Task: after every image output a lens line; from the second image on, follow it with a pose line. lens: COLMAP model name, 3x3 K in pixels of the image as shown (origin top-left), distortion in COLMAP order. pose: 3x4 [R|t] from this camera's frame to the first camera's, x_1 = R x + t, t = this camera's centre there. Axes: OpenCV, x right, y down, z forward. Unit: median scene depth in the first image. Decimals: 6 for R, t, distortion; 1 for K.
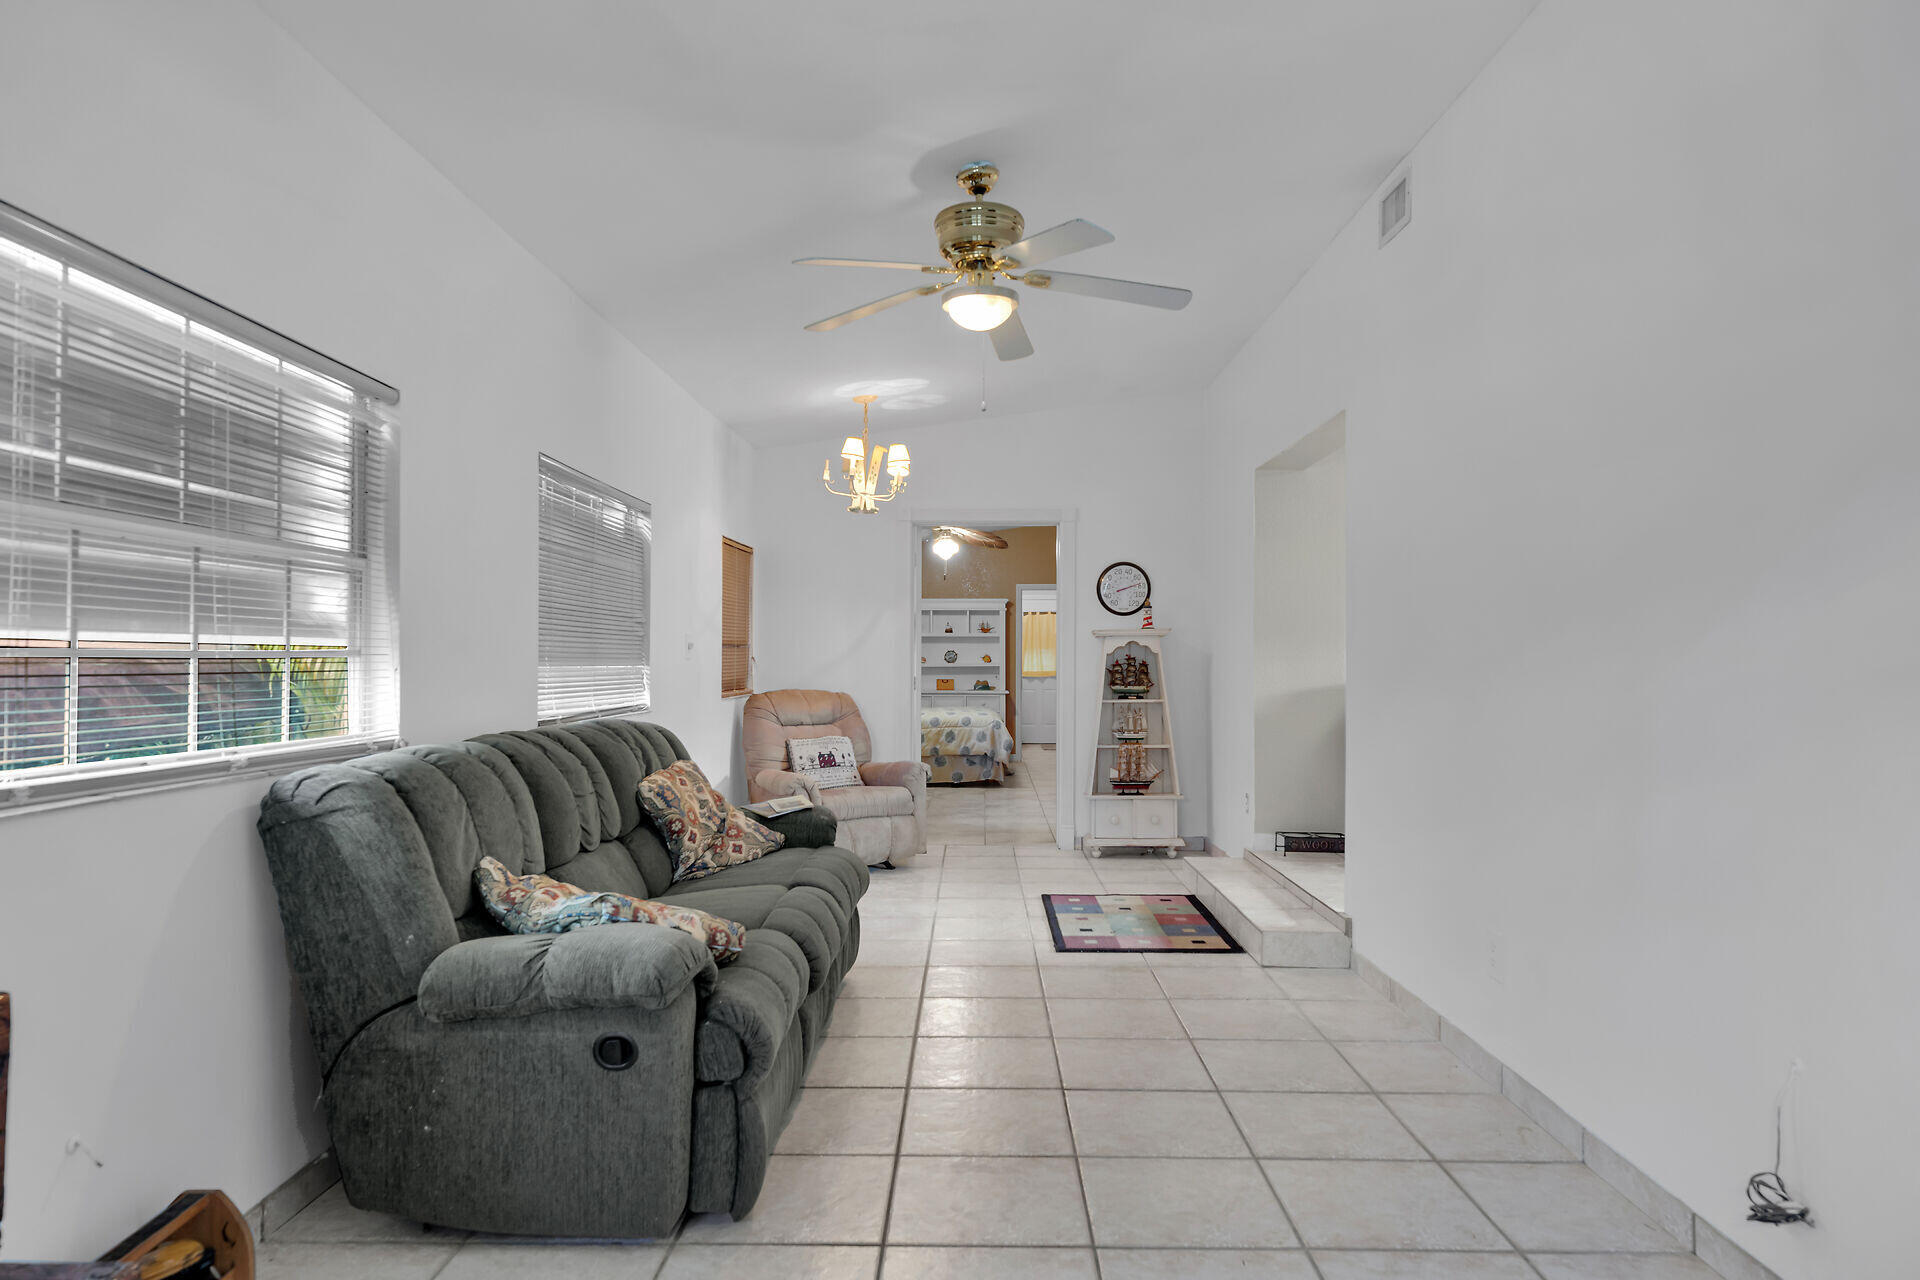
lens RADIAL K [[864.2, 0, 959.8], [0, 864.2, 652.5], [0, 0, 1]] dist [0.000041, -0.000103]
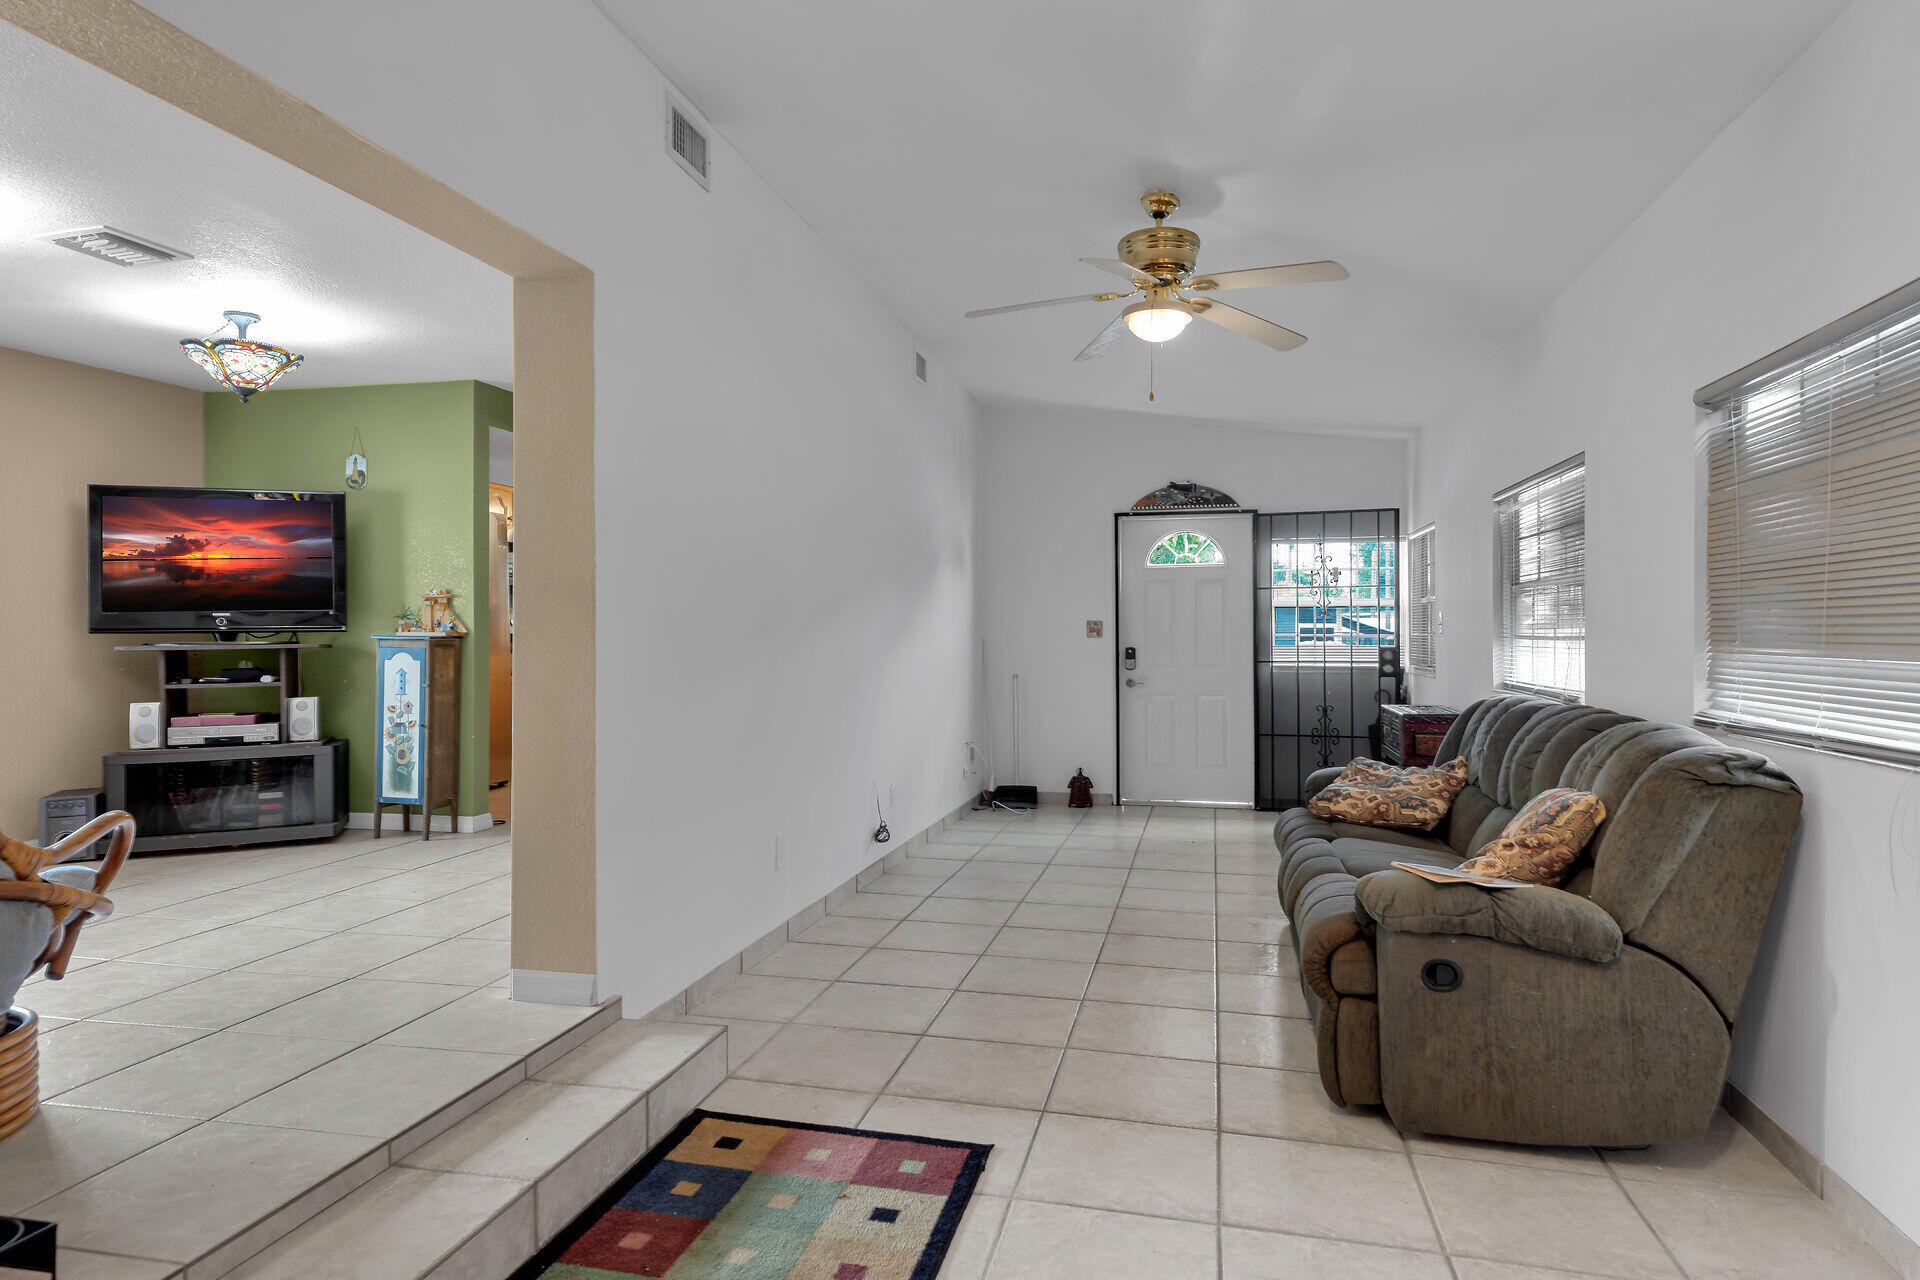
lens RADIAL K [[1102.2, 0, 960.9], [0, 1102.2, 630.4], [0, 0, 1]] dist [0.014850, -0.000418]
pose [[-0.976664, 0.001926, 0.214763, -0.026506], [0.000013, 0.999960, -0.008906, 0.009230], [-0.214772, -0.008695, -0.976626, 1.731051]]
